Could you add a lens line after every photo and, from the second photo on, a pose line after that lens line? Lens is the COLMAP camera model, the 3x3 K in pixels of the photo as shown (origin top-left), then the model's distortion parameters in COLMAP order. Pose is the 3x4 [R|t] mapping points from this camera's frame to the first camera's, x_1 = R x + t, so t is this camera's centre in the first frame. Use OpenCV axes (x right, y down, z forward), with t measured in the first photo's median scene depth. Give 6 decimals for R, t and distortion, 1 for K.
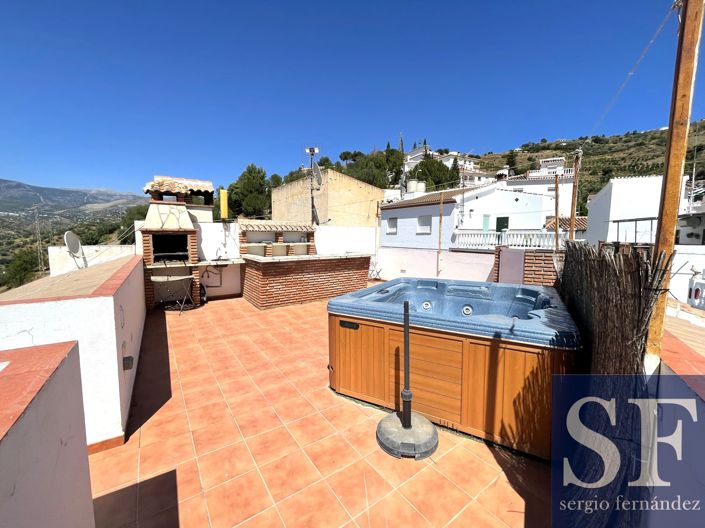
lens RADIAL K [[285.3, 0, 354.0], [0, 285.3, 261.9], [0, 0, 1]] dist [-0.004324, -0.000327]
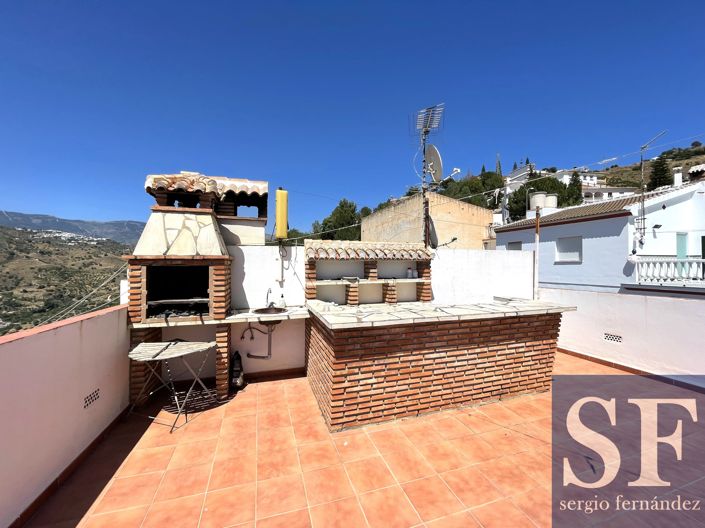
lens RADIAL K [[285.3, 0, 353.6], [0, 285.3, 265.6], [0, 0, 1]] dist [-0.004324, -0.000327]
pose [[0.953820, -0.005307, -0.300333, -0.121280], [-0.022835, 0.995669, -0.090116, -0.041452], [0.299511, 0.092812, 0.949568, 0.435445]]
